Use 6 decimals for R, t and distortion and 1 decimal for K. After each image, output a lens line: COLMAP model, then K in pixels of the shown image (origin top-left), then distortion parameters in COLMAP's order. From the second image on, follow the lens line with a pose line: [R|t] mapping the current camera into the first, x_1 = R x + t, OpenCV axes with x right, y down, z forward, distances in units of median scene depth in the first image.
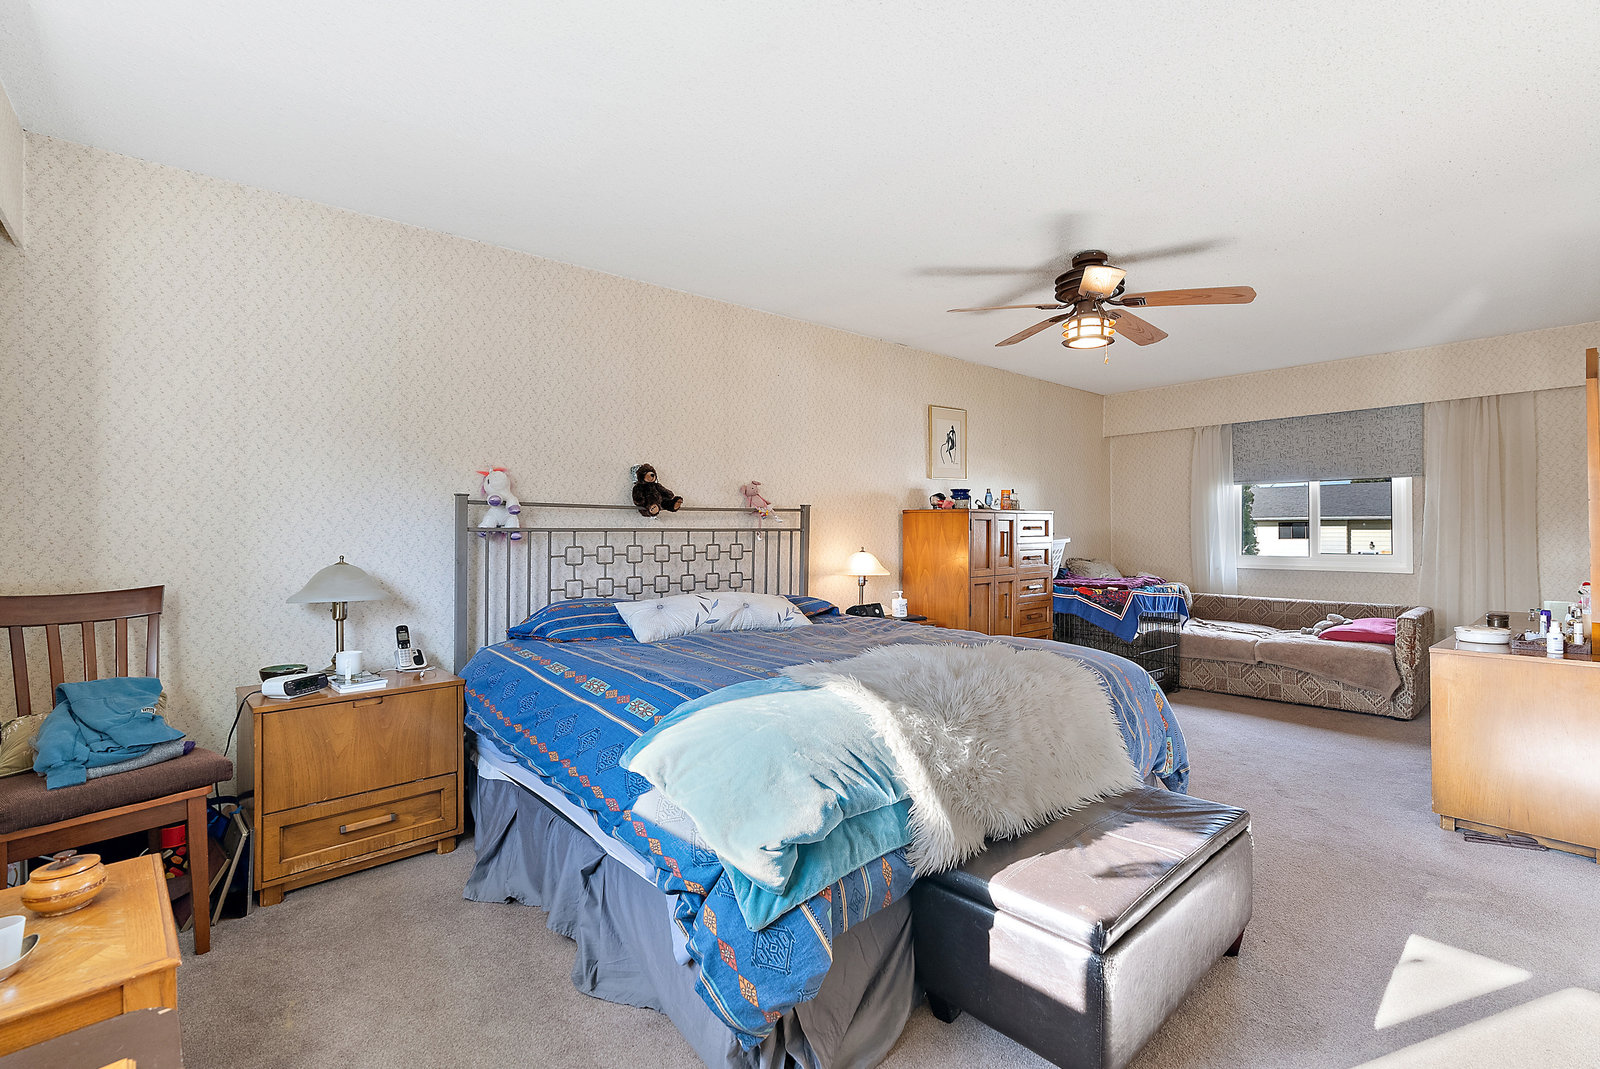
lens RADIAL K [[703.4, 0, 800.0], [0, 703.4, 534.5], [0, 0, 1]] dist [-0.015788, 0.000222]
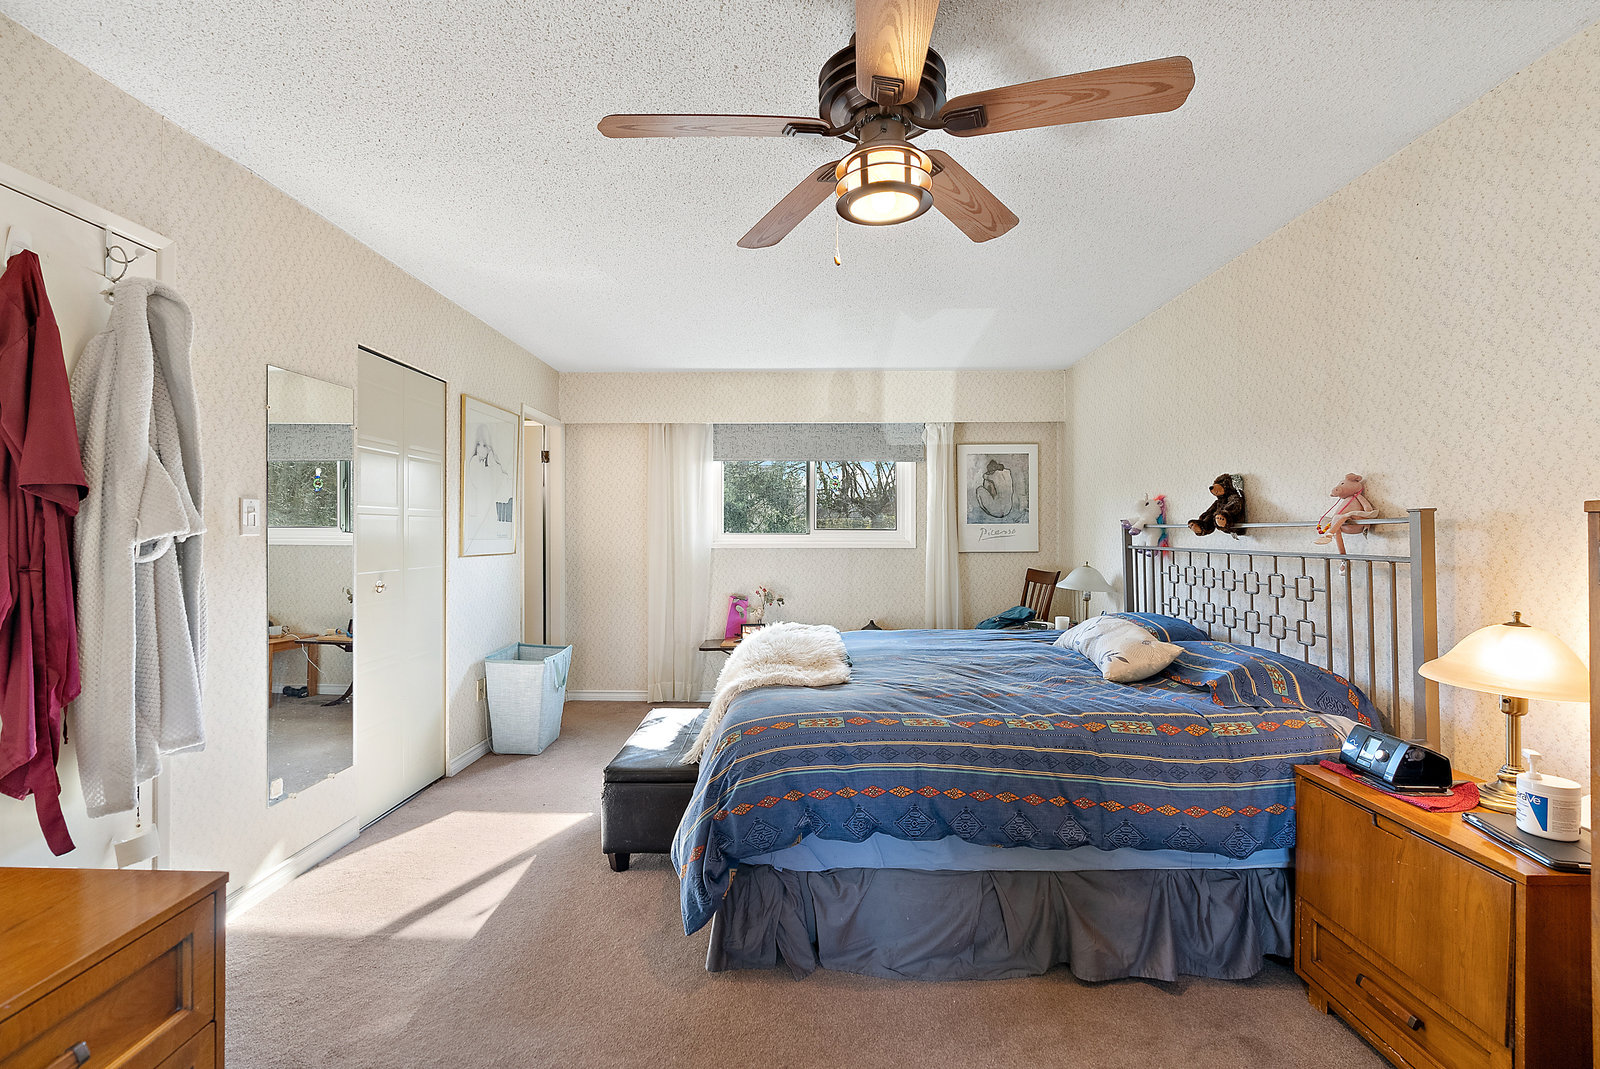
lens RADIAL K [[703.4, 0, 800.0], [0, 703.4, 534.5], [0, 0, 1]] dist [-0.015788, 0.000222]
pose [[-0.661974, 0.004651, -0.749512, 0.680600], [0.007241, 0.999974, -0.000190, -0.028509], [0.749492, -0.005553, -0.661990, 1.064321]]
